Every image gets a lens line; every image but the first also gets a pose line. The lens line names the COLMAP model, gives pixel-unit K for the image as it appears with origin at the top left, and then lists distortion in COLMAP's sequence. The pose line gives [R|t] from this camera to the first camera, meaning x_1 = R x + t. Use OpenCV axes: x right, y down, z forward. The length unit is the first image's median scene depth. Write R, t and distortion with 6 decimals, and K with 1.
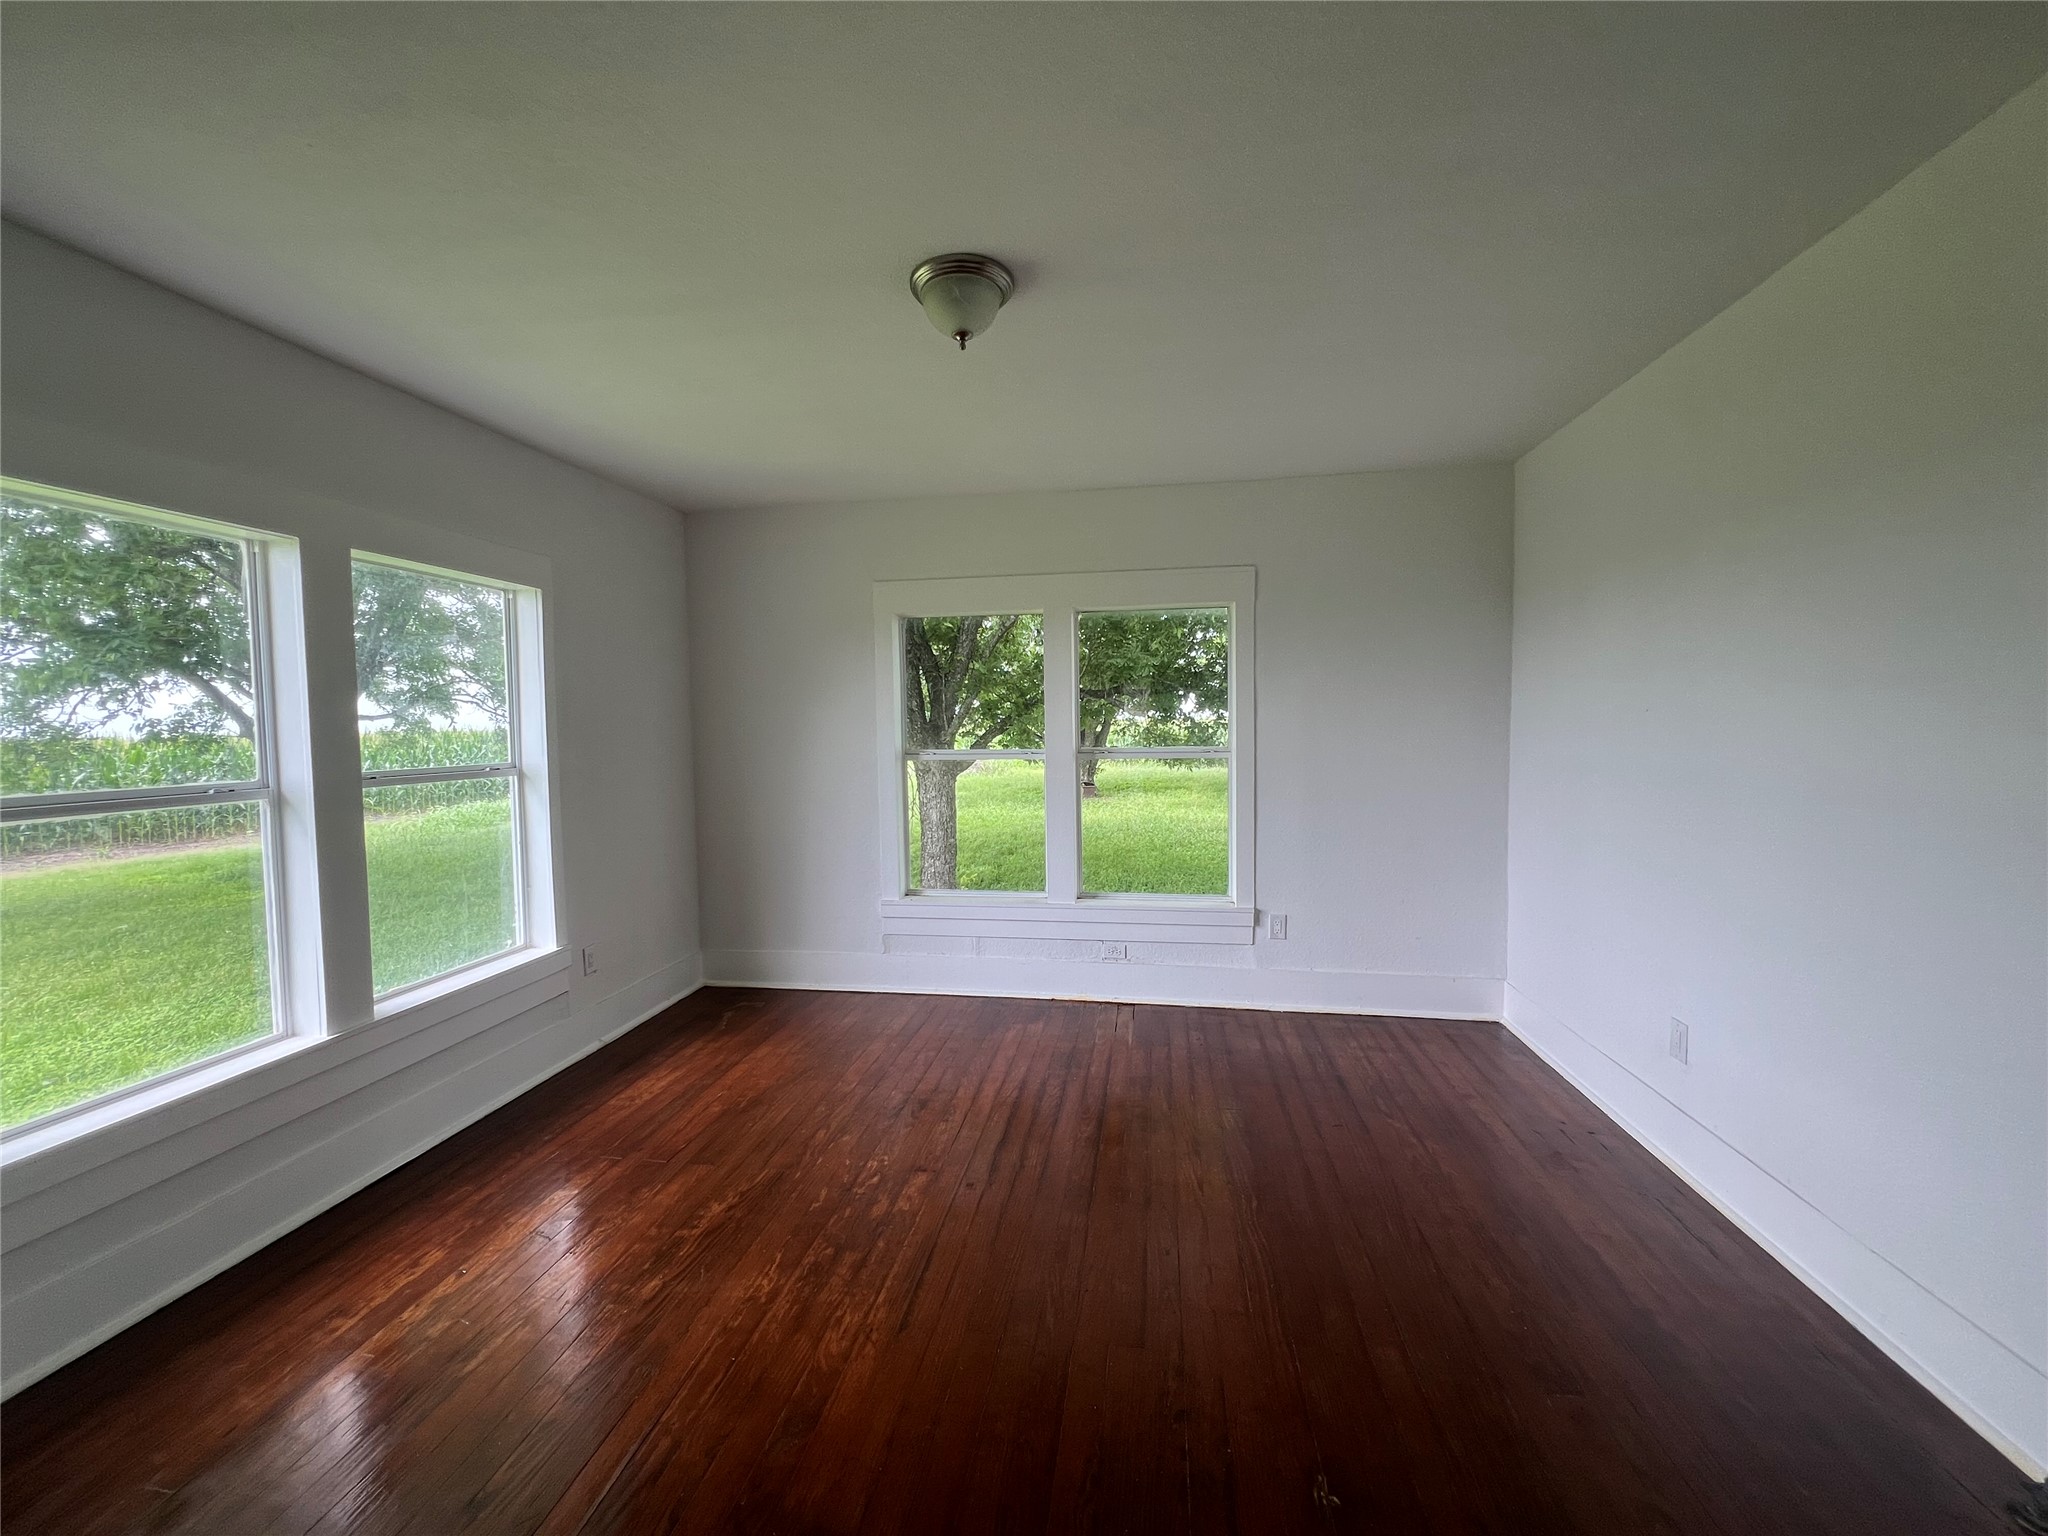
lens RADIAL K [[817.7, 0, 1019.0], [0, 817.7, 768.1], [0, 0, 1]] dist [0.000570, 0.000300]
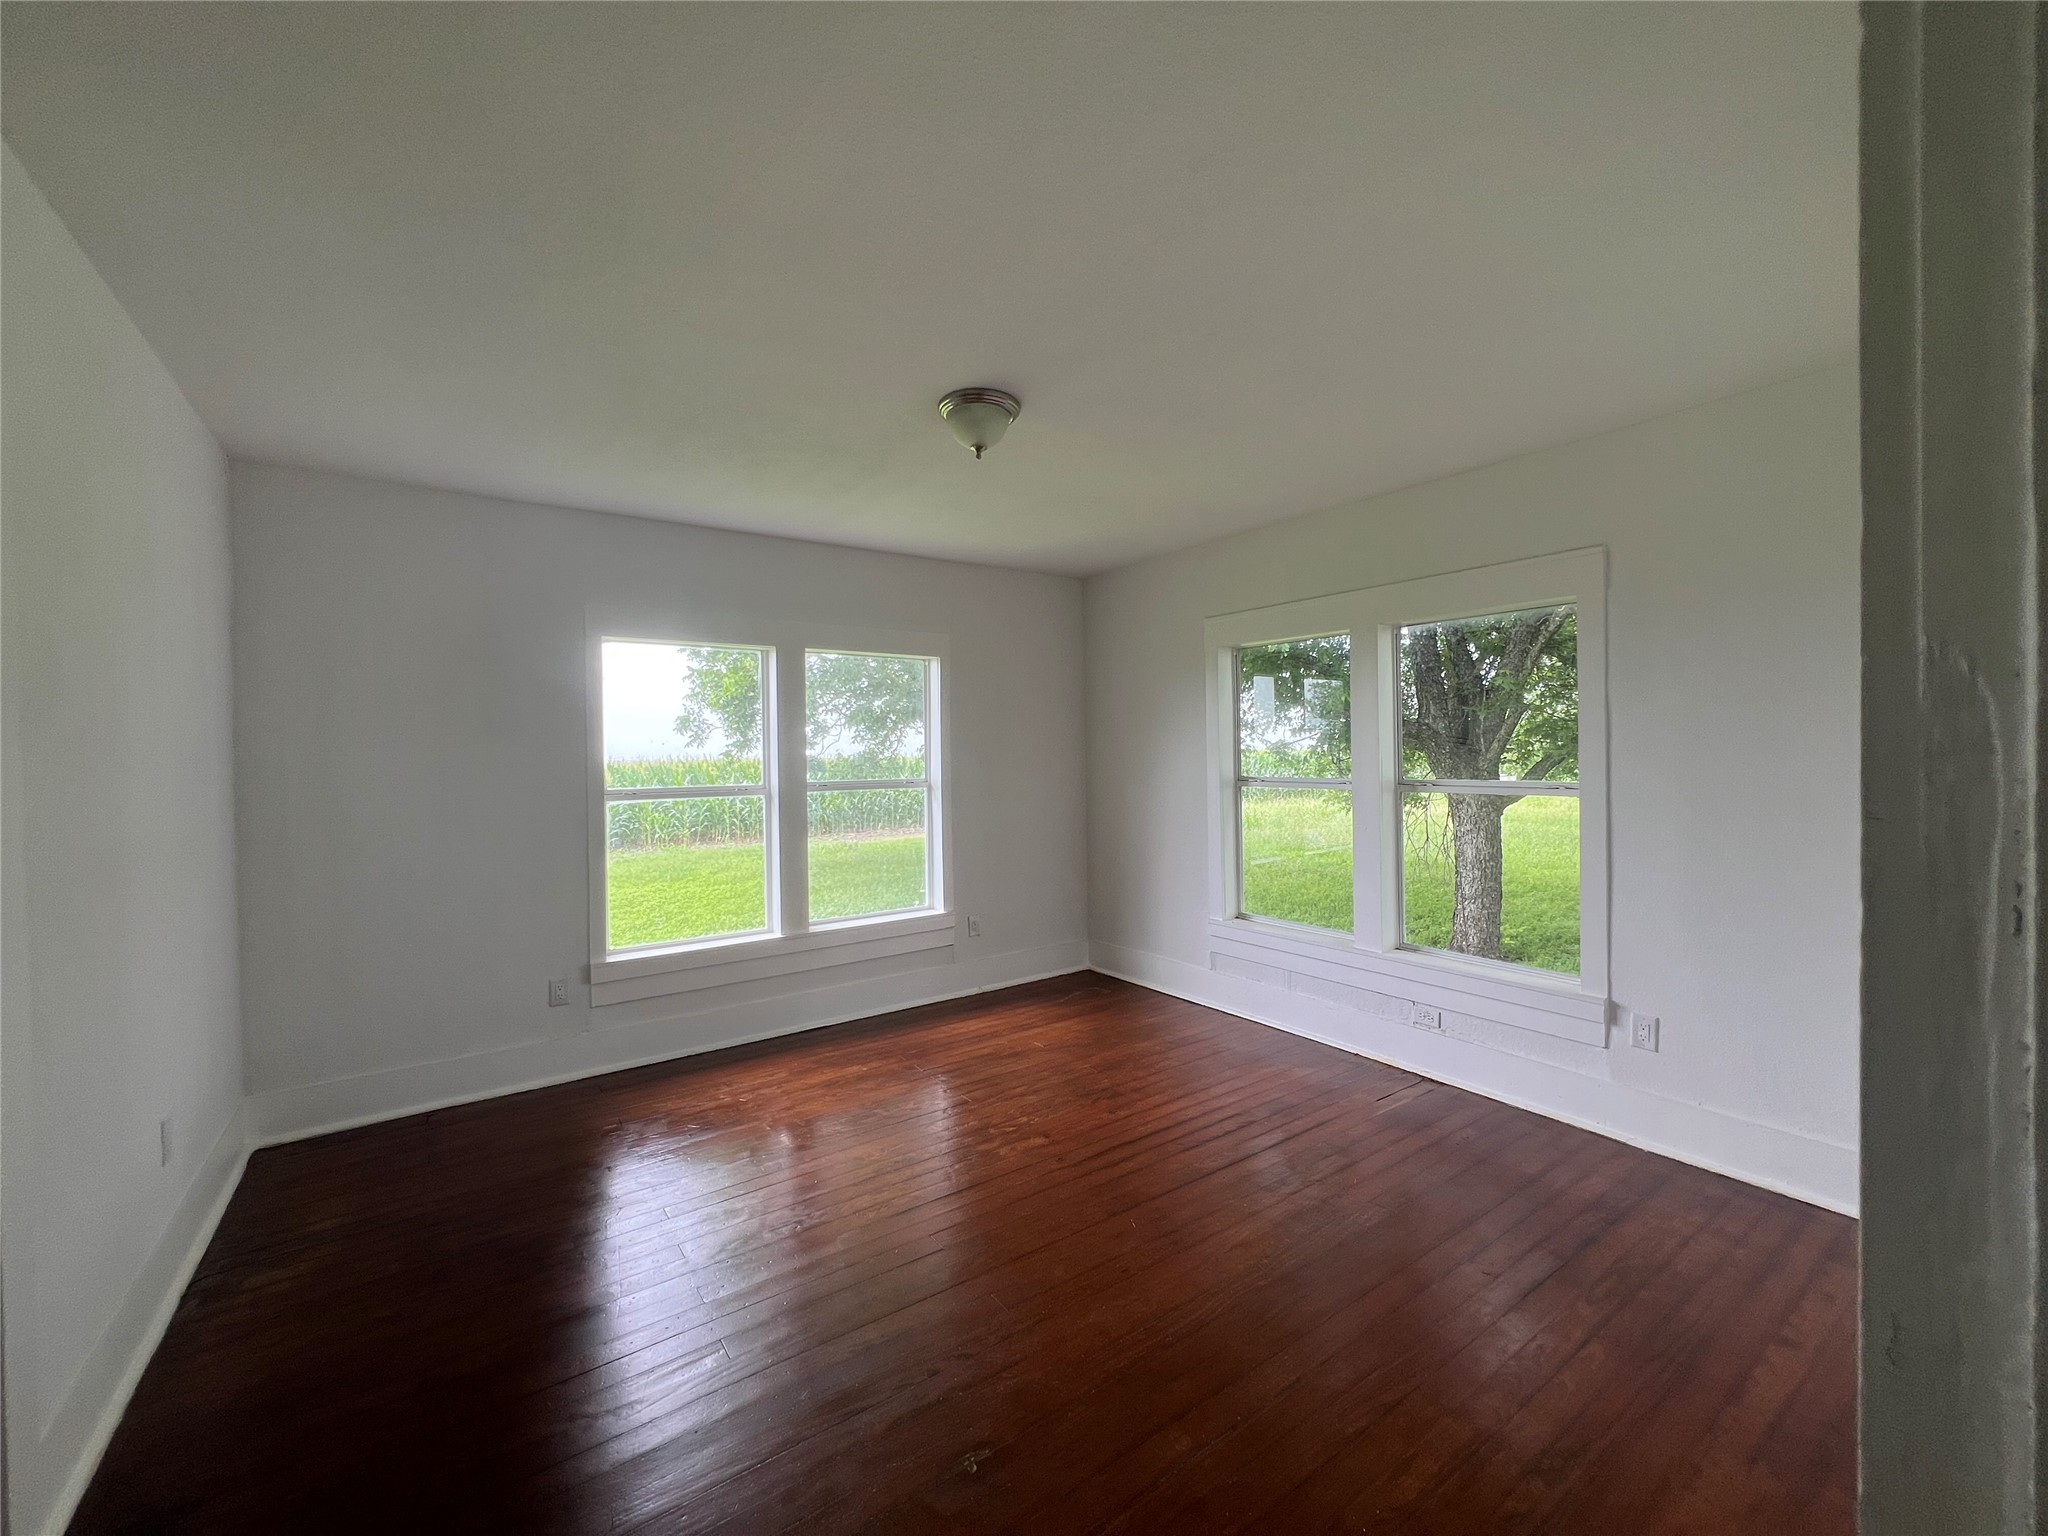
lens RADIAL K [[816.4, 0, 1033.1], [0, 816.4, 762.2], [0, 0, 1]] dist [-0.000151, -0.000440]
pose [[0.707855, 0.011932, -0.706257, 0.483740], [-0.037659, 0.999073, -0.020864, -0.011410], [0.705354, 0.041366, 0.707648, 0.100257]]
